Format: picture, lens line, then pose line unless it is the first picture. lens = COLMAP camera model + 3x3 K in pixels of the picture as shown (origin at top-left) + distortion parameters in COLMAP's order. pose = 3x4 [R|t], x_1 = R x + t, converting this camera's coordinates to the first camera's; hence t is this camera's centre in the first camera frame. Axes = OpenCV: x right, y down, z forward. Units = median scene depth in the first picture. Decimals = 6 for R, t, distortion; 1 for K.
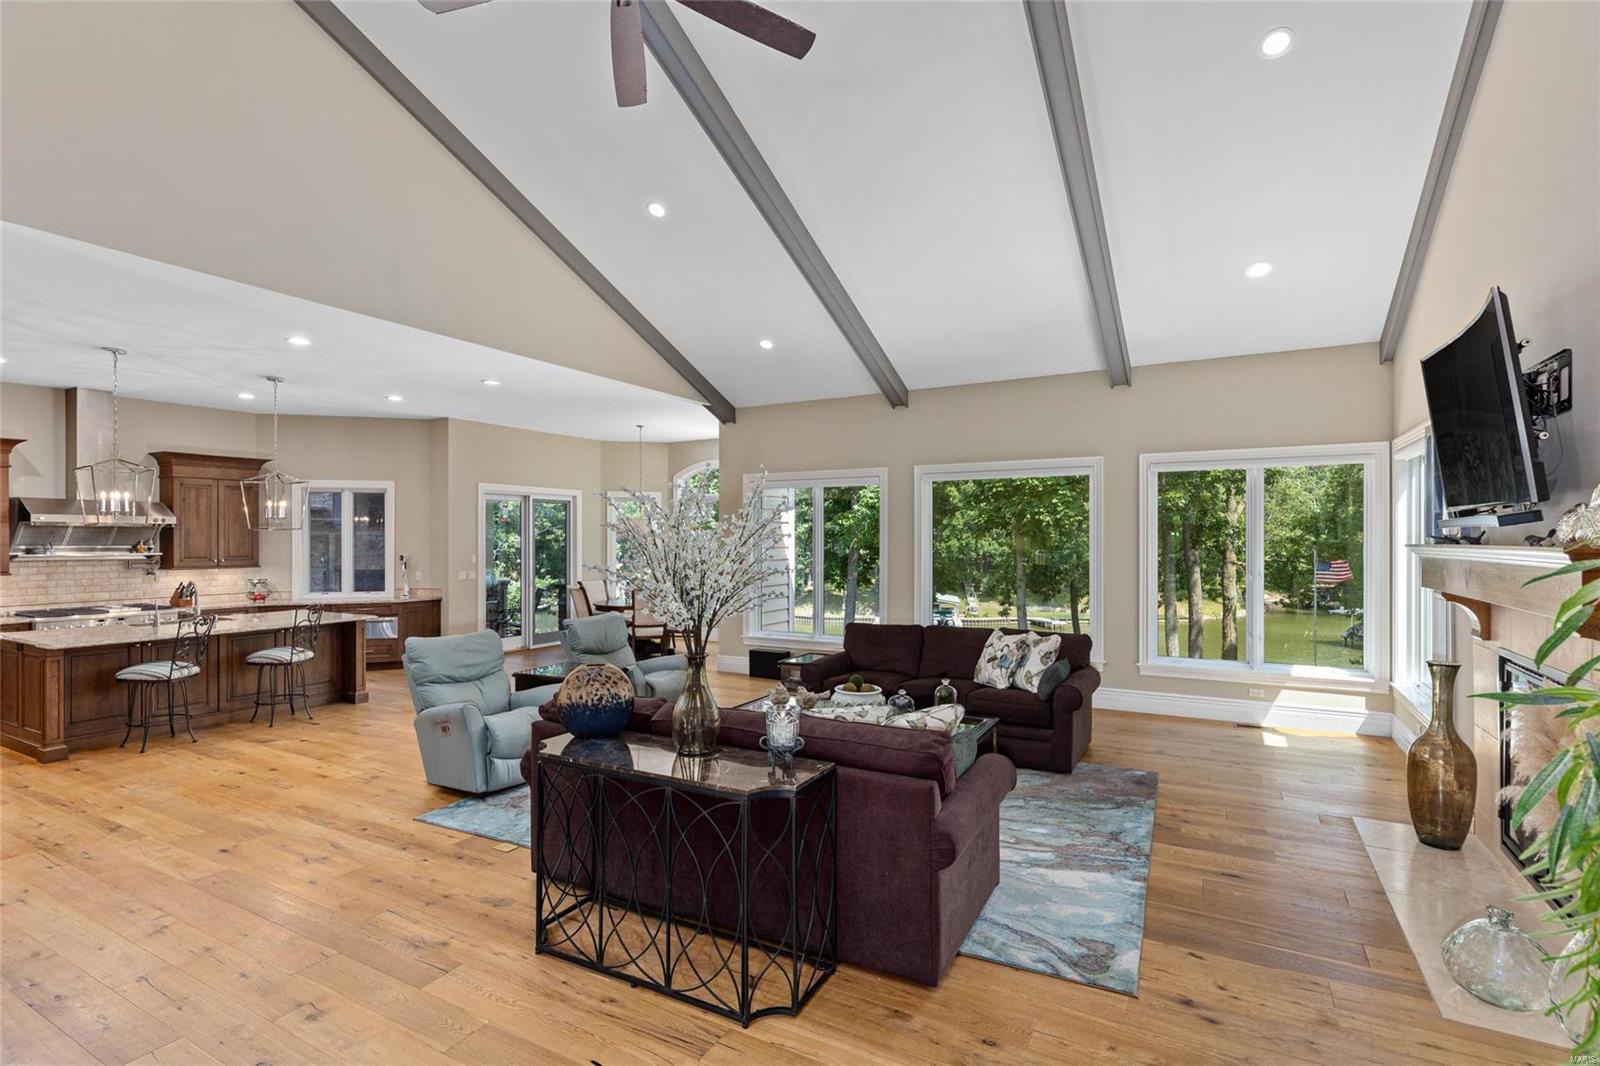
lens RADIAL K [[784.8, 0, 796.8], [0, 784.8, 538.4], [0, 0, 1]] dist [-0.003194, 0.003736]
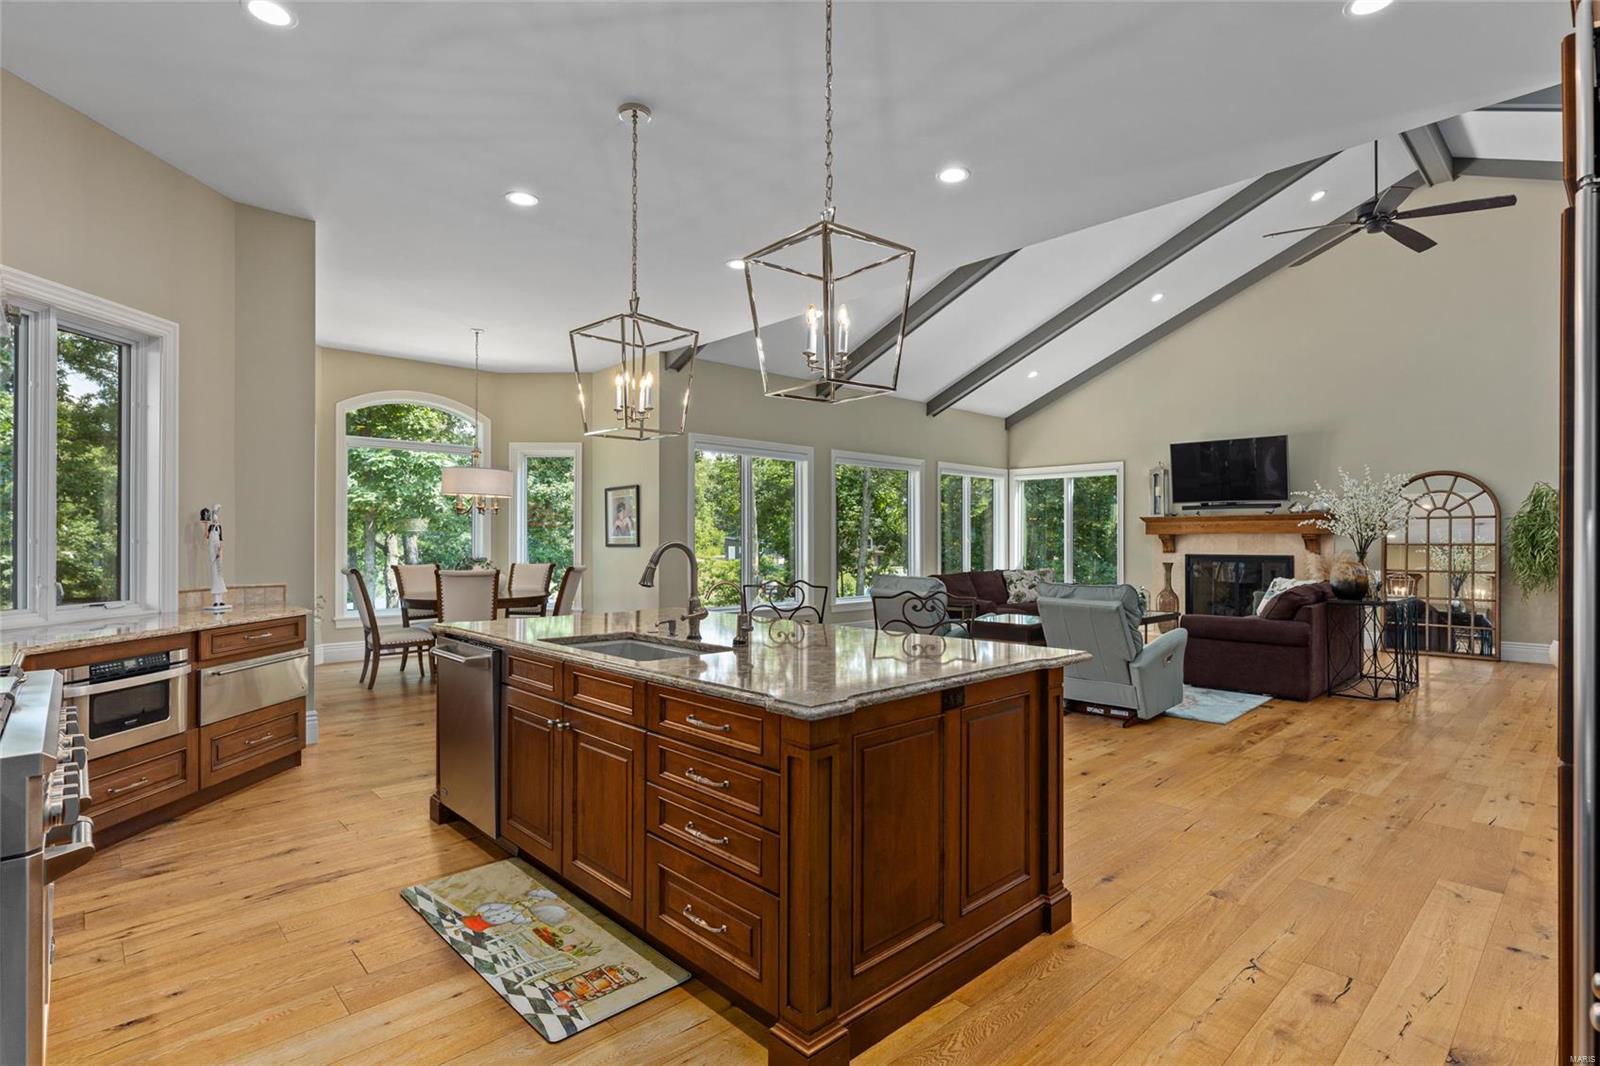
lens RADIAL K [[784.8, 0, 808.5], [0, 784.8, 532.7], [0, 0, 1]] dist [-0.003194, 0.003736]
pose [[0.278213, 0.015557, 0.960393, -1.039121], [-0.003940, 0.999879, -0.015055, 0.050593], [-0.960511, 0.000405, 0.278241, 0.734805]]
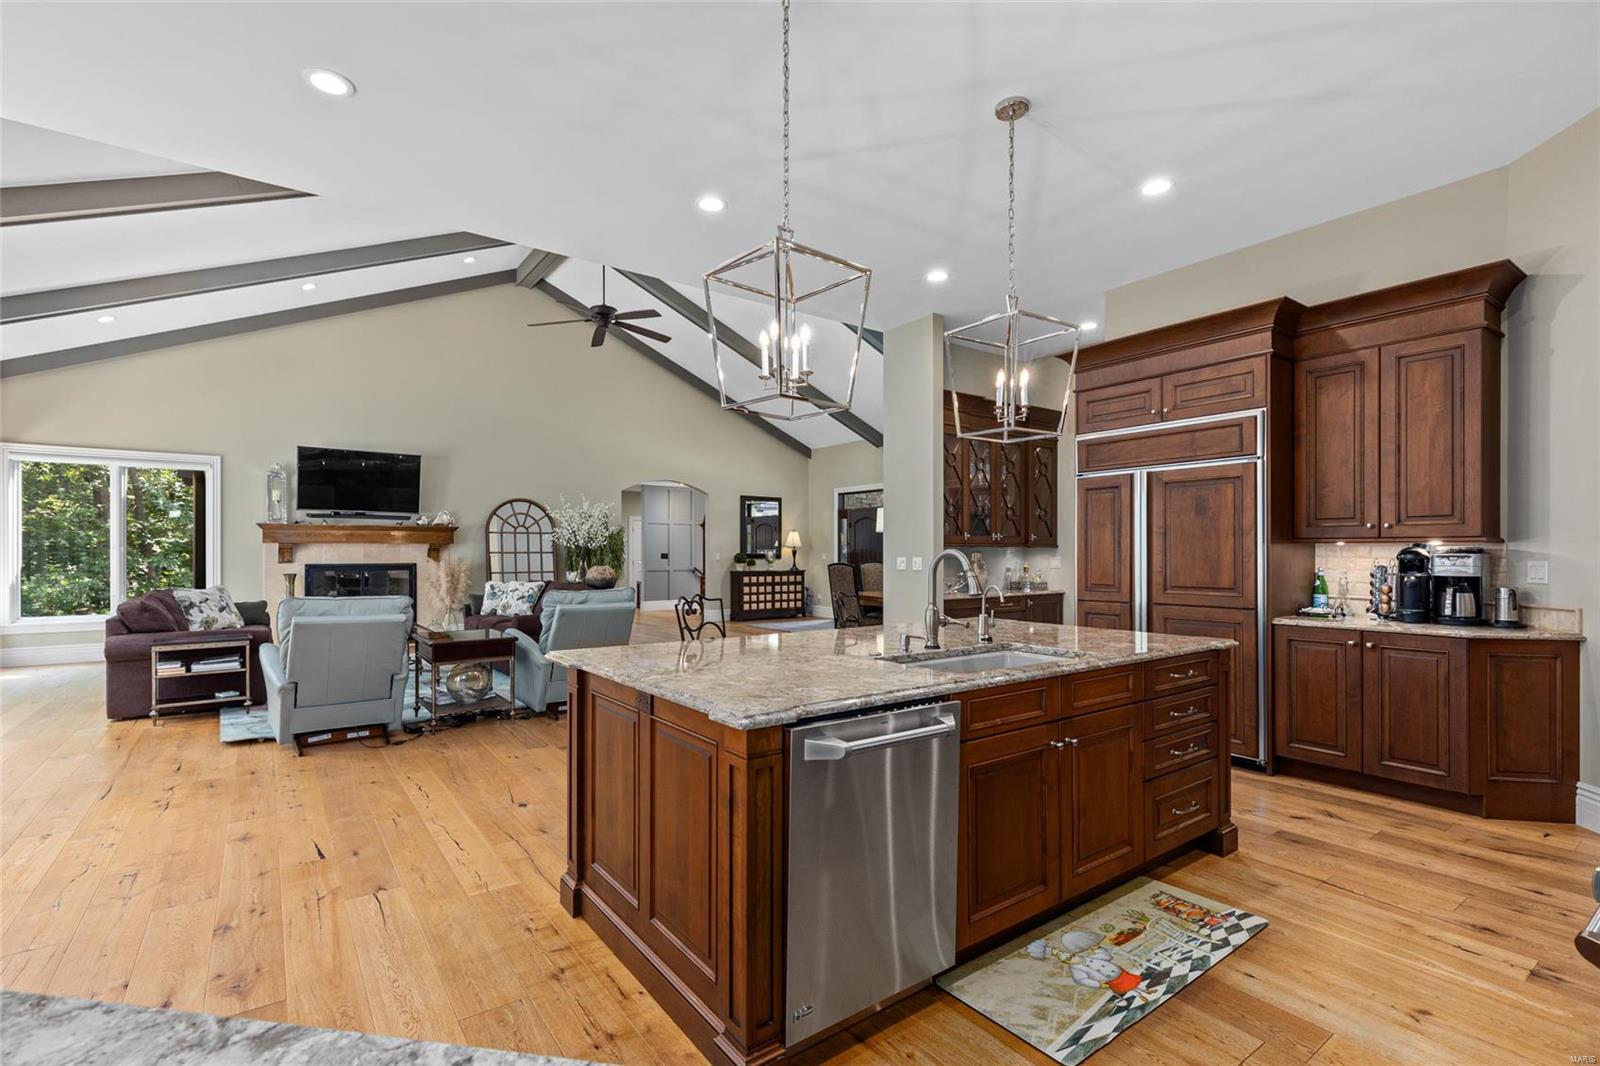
lens RADIAL K [[717.0, 0, 791.5], [0, 717.0, 556.5], [0, 0, 1]] dist [0.006947, 0.000523]
pose [[-0.912412, 0.001545, 0.409269, -0.764965], [0.004211, 0.999975, 0.005613, 0.049232], [-0.409251, 0.006844, -0.912396, 1.238859]]
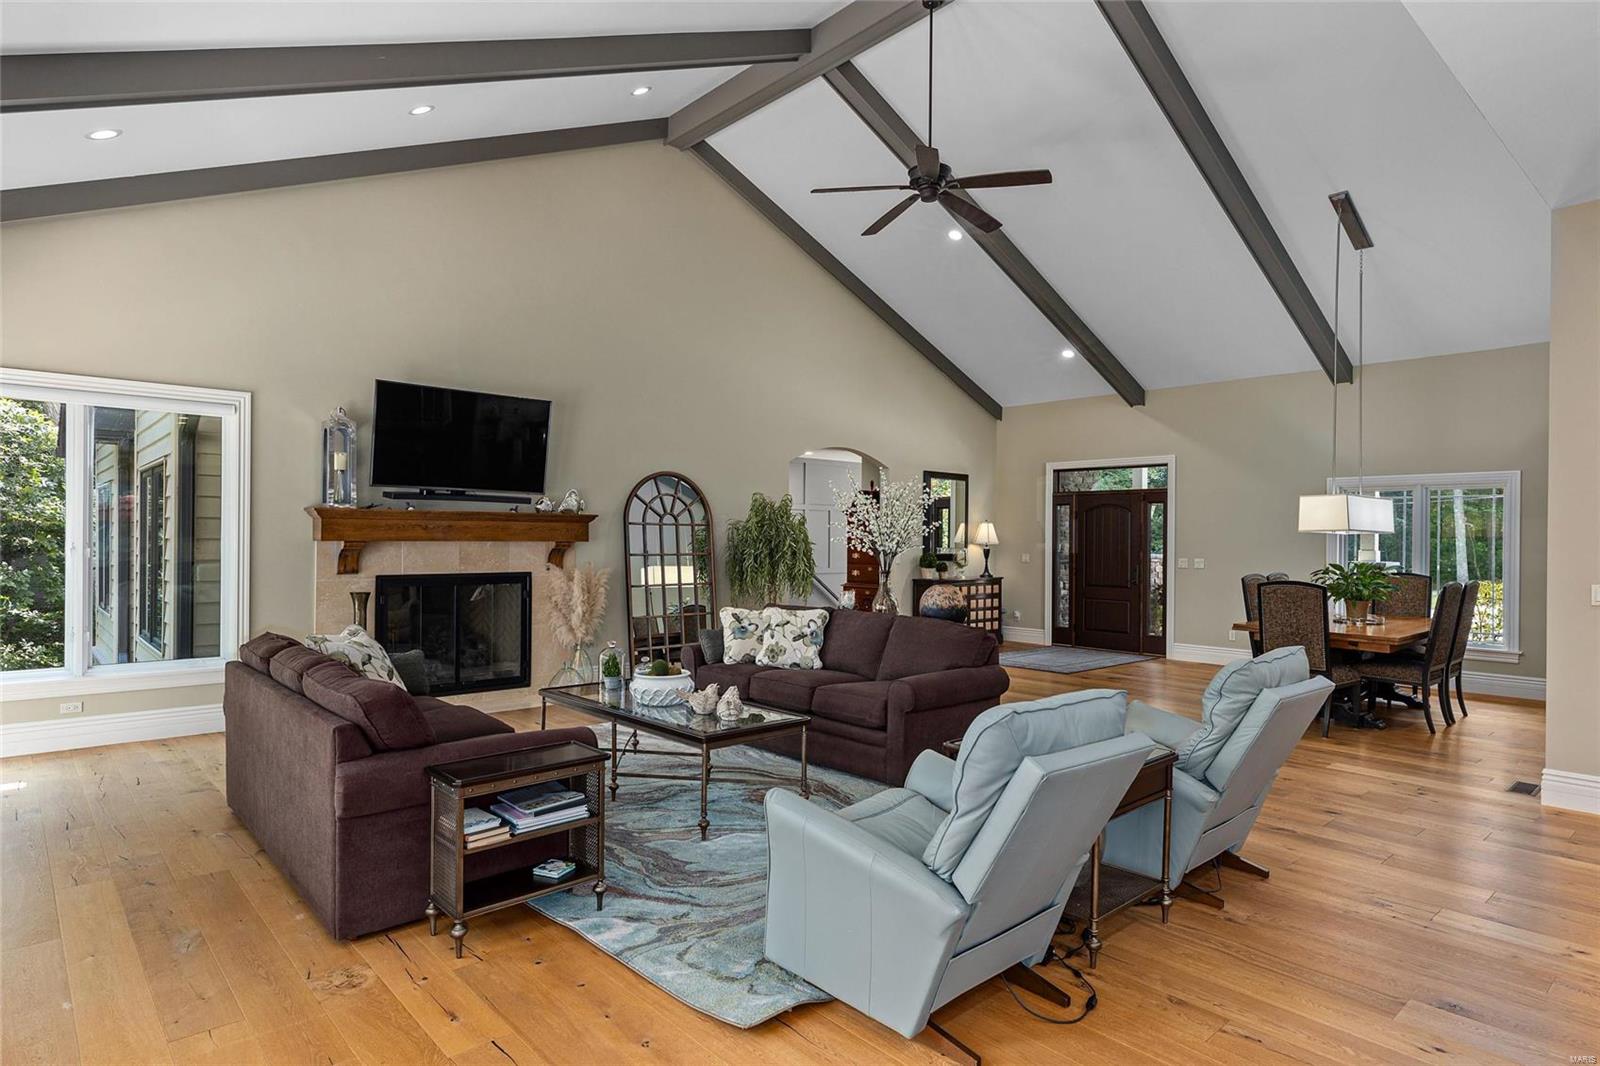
lens RADIAL K [[882.2, 0, 810.6], [0, 882.2, 541.0], [0, 0, 1]] dist [0.008103, -0.001507]
pose [[-0.951484, -0.005420, 0.307651, -0.232141], [-0.004629, 0.999984, 0.003302, 0.025782], [-0.307664, 0.001718, -0.951493, 1.191225]]
